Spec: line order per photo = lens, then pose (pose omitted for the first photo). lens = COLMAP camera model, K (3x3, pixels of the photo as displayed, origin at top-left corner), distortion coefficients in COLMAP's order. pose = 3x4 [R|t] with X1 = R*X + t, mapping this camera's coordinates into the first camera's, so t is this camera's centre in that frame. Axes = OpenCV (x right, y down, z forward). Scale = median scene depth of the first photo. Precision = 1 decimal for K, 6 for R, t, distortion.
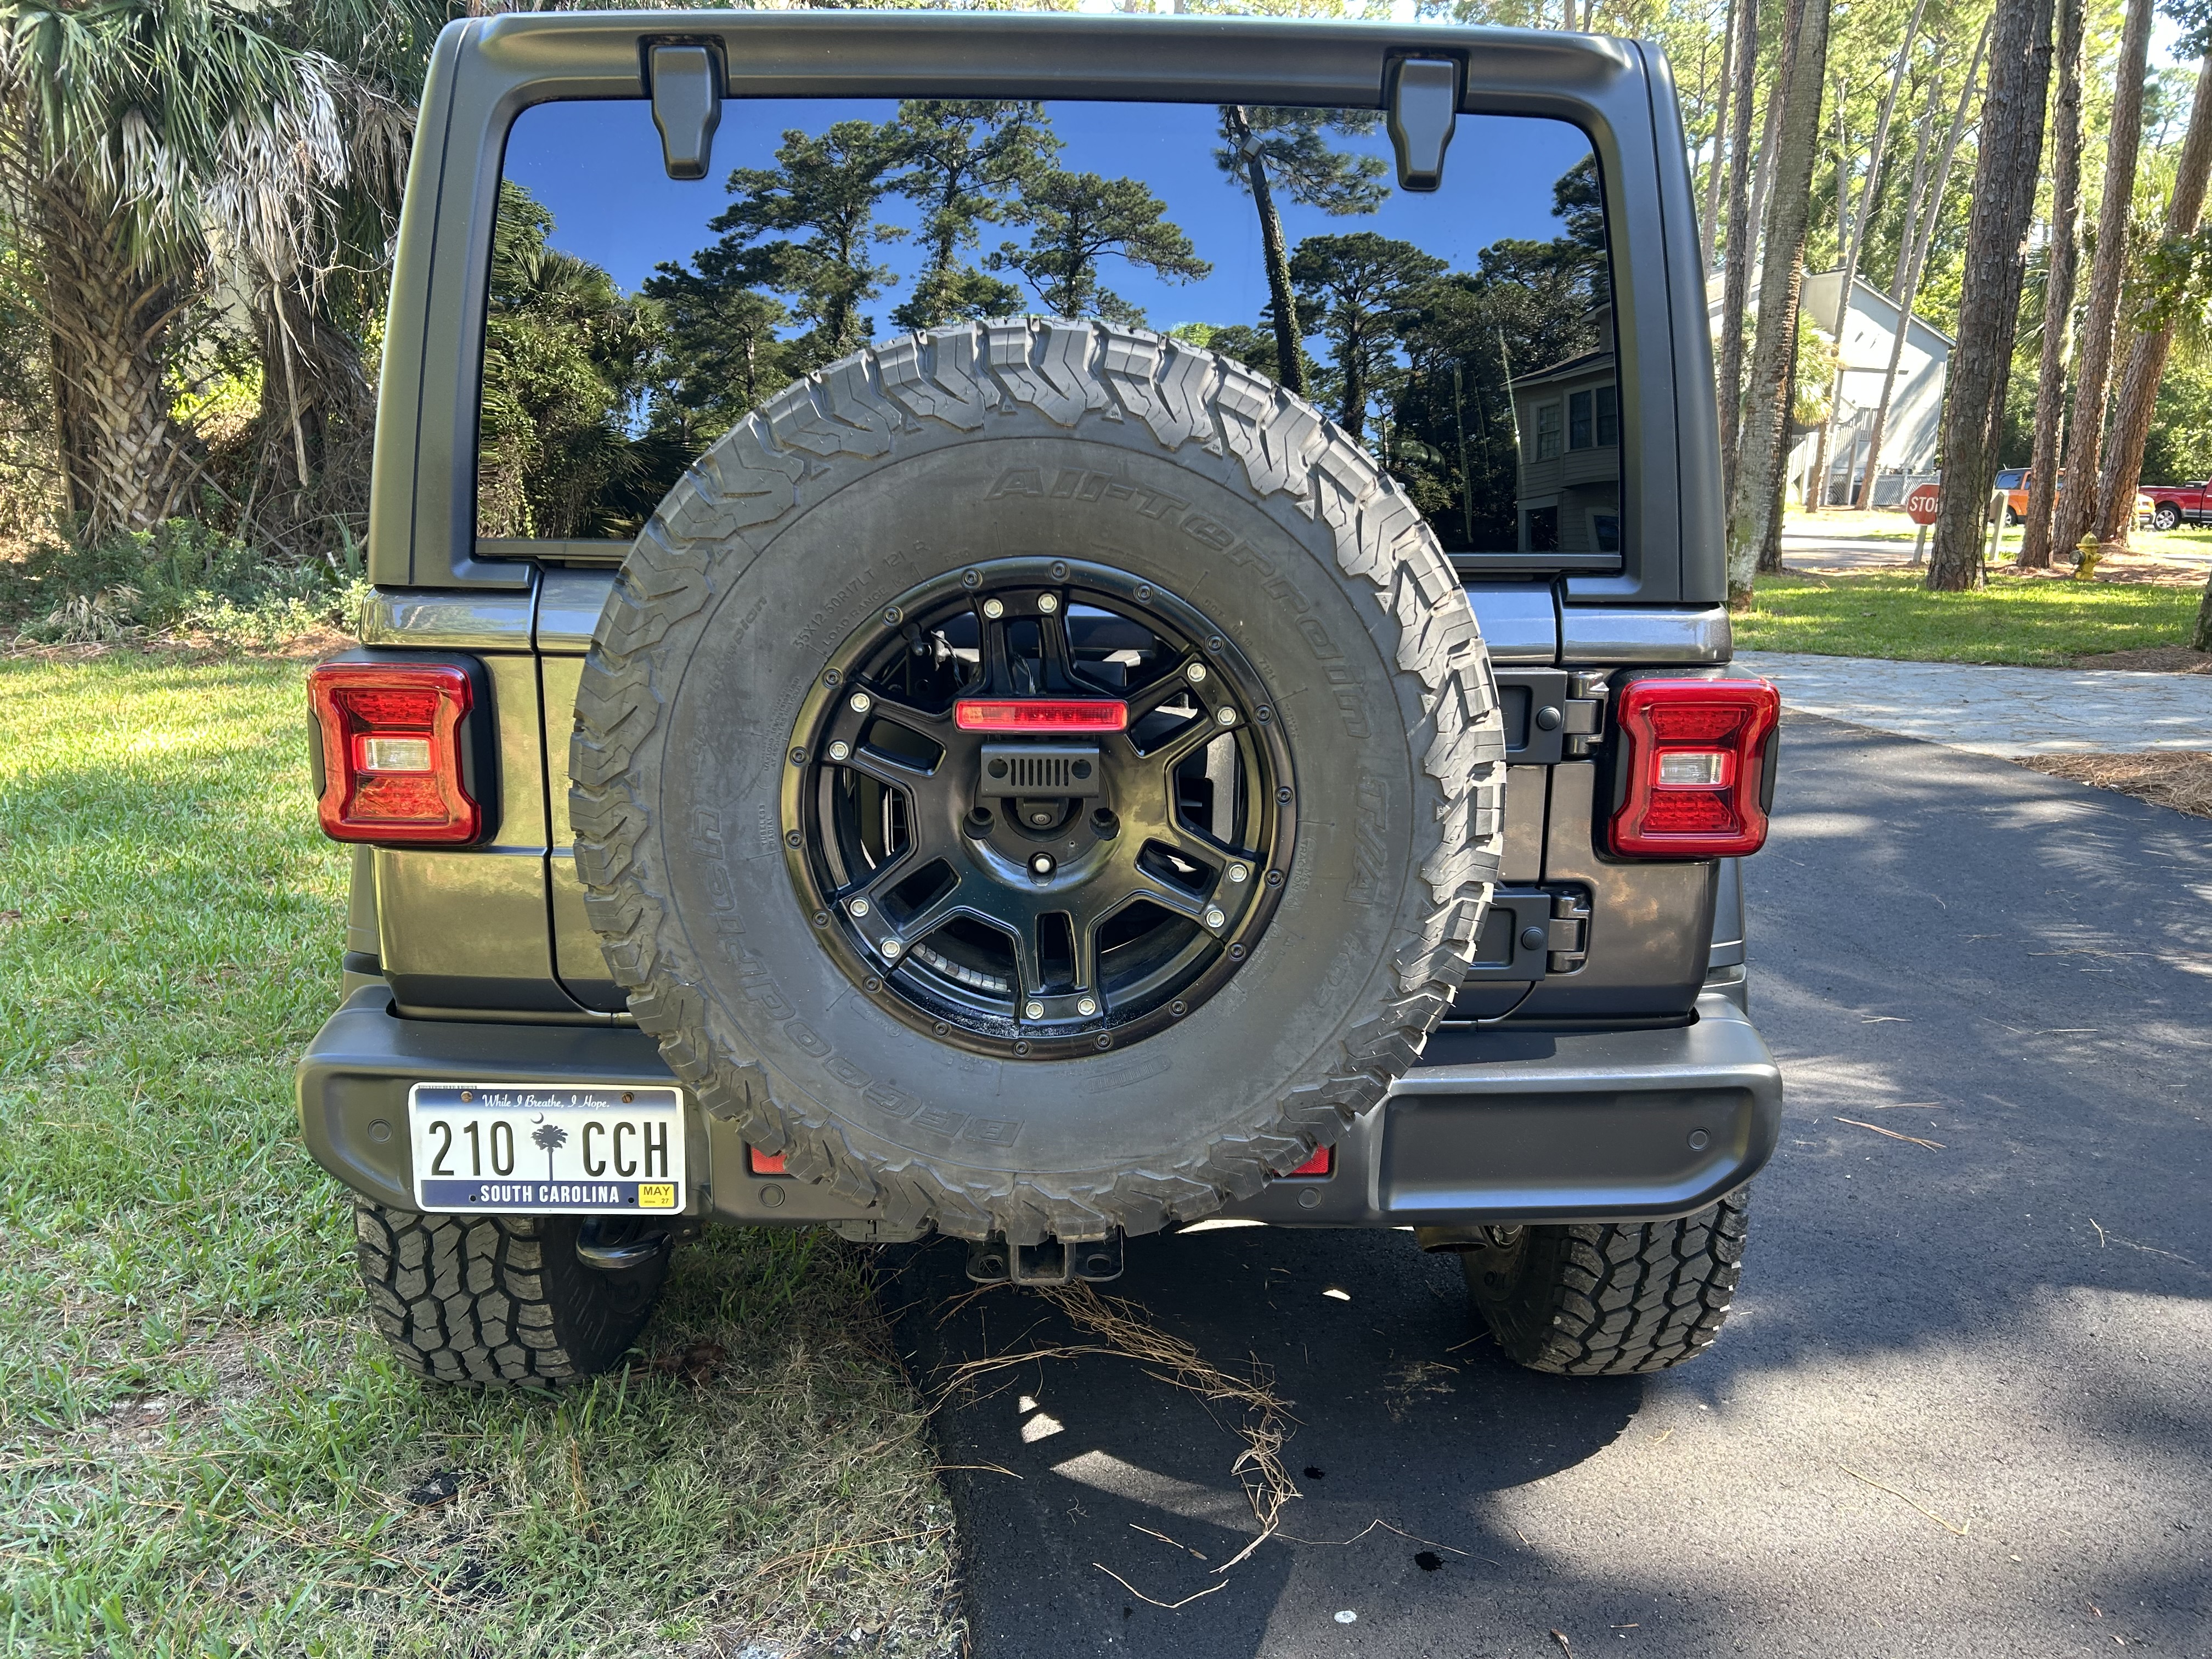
lens RADIAL K [[1659.2, 0, 1108.9], [0, 1659.2, 786.0], [0, 0, 1]] dist [0.010143, 0.001531]
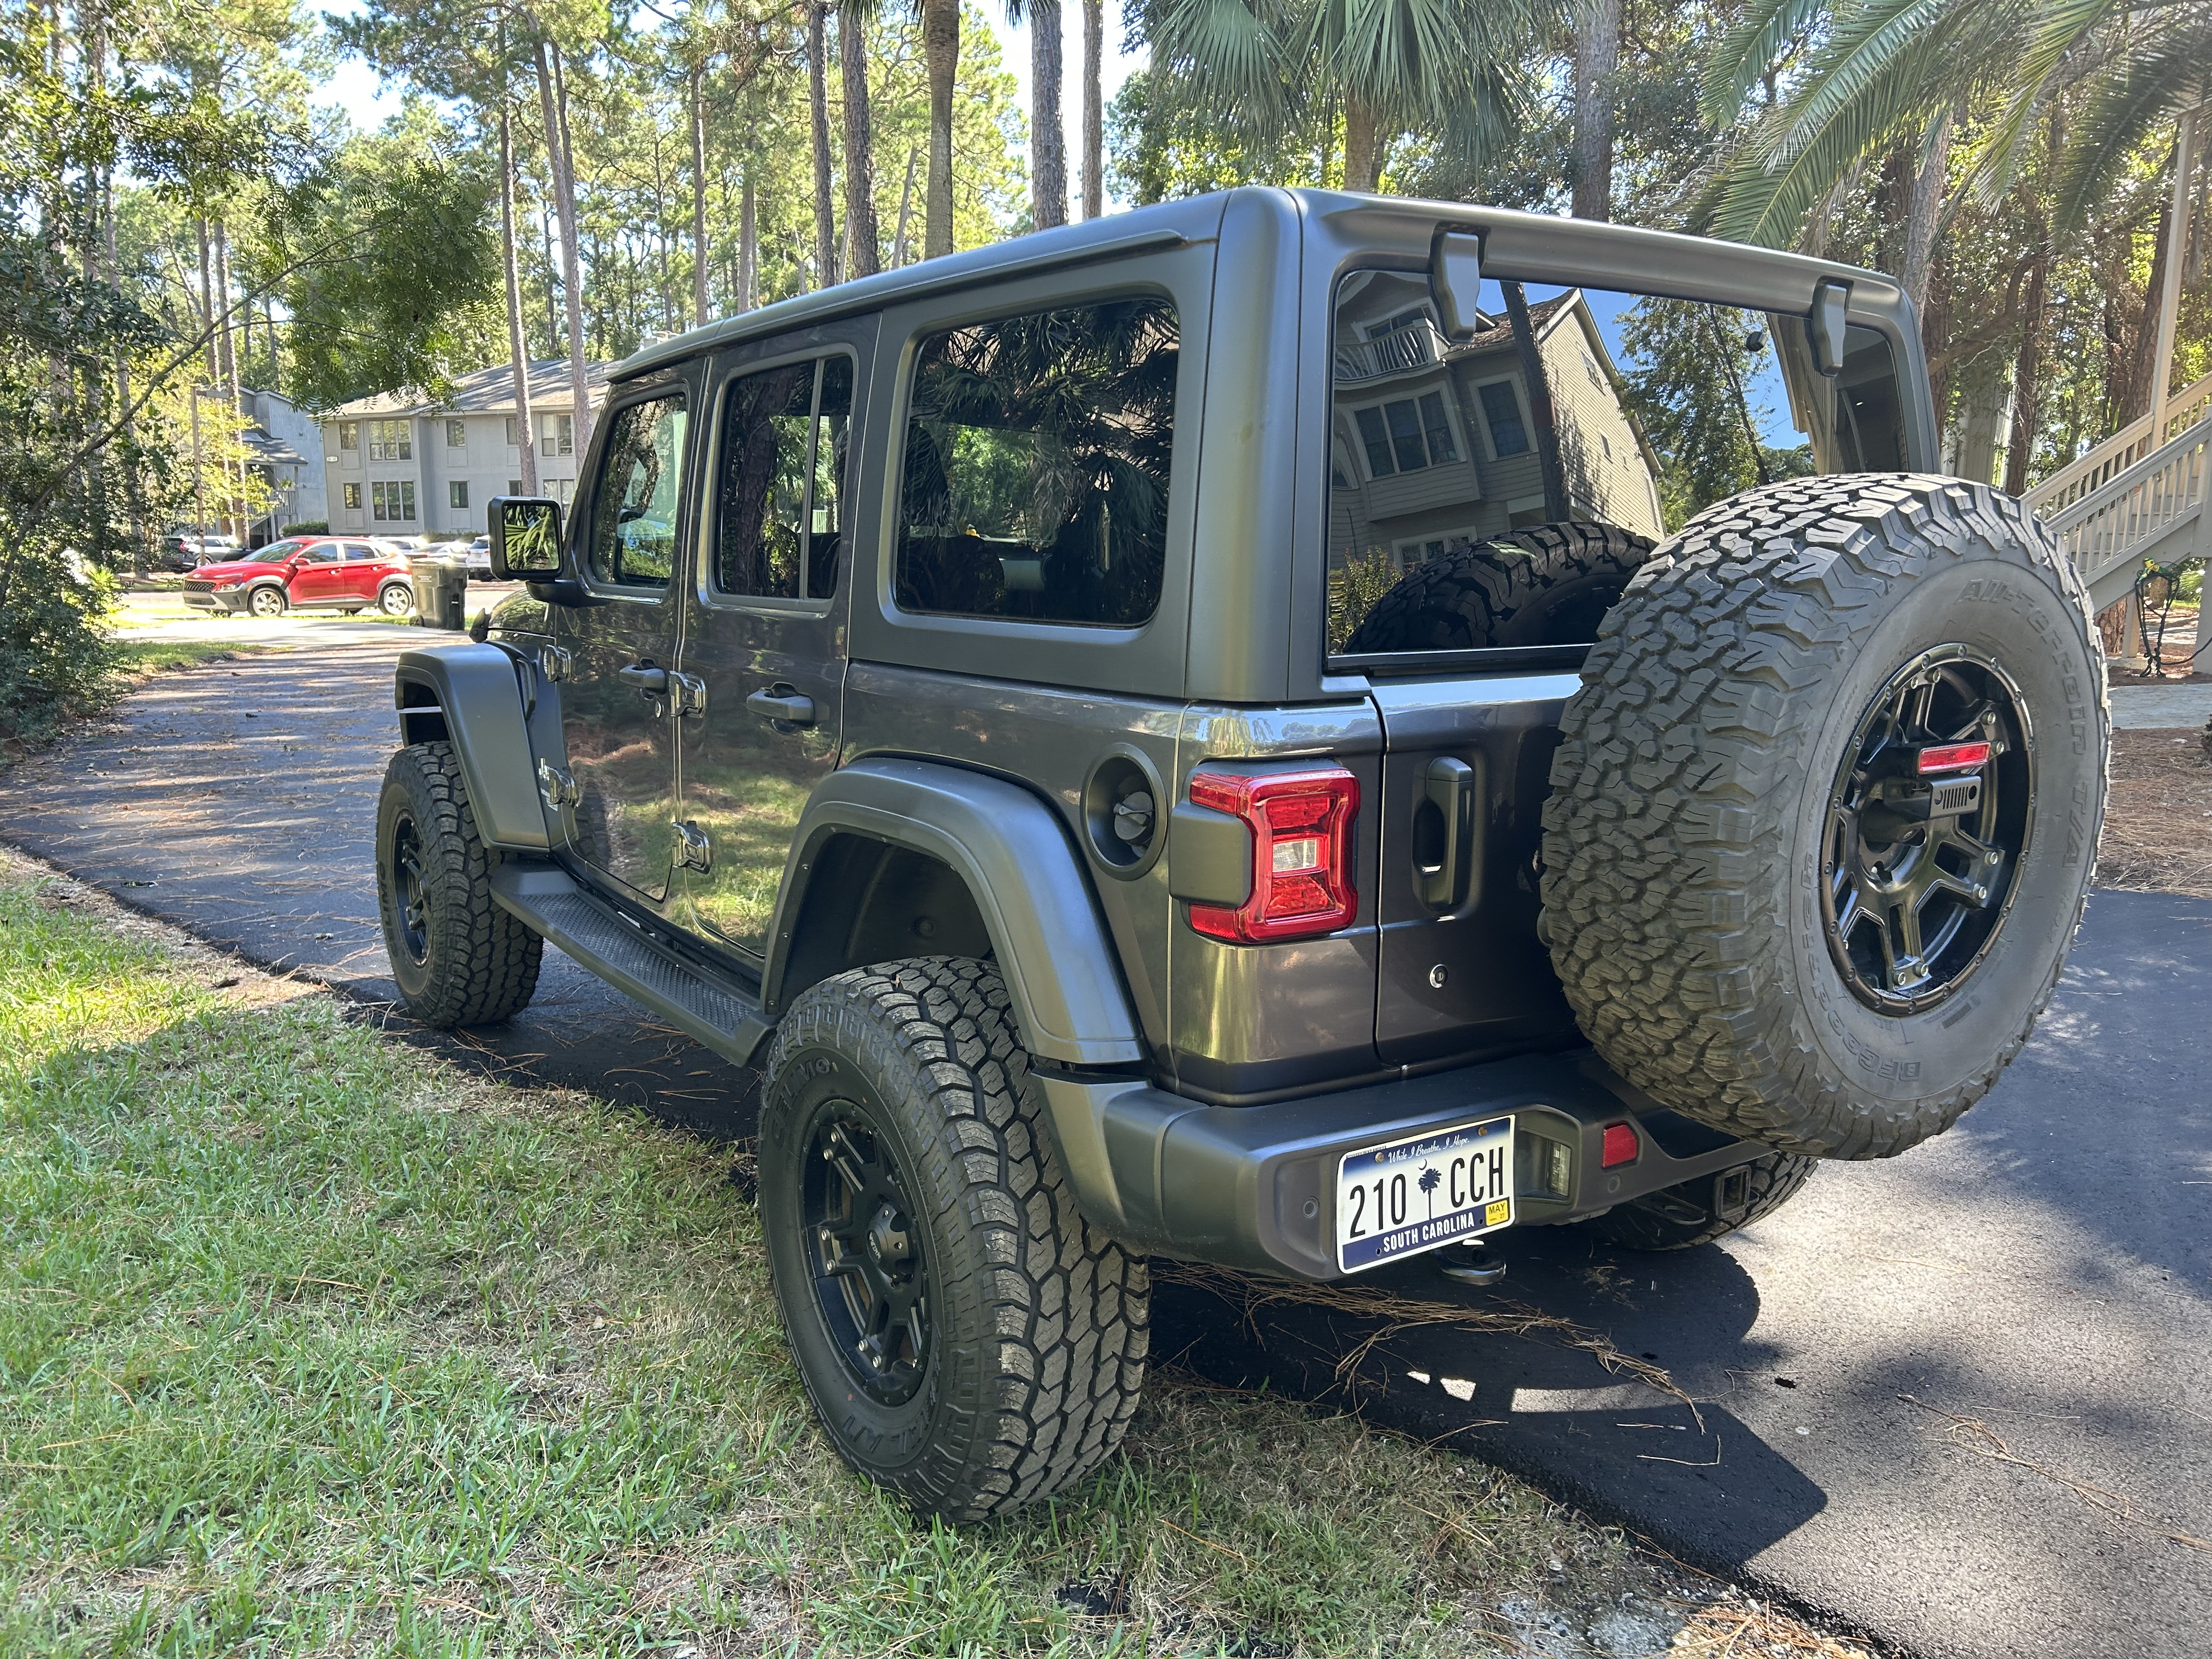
lens RADIAL K [[1691.1, 0, 1106.0], [0, 1691.1, 829.5], [0, 0, 1]] dist [0.012232, 0.002964]
pose [[0.829133, -0.093907, 0.551108, -1.113657], [0.101066, 0.994727, 0.017445, -0.063025], [-0.549840, 0.041234, 0.834252, 0.165972]]
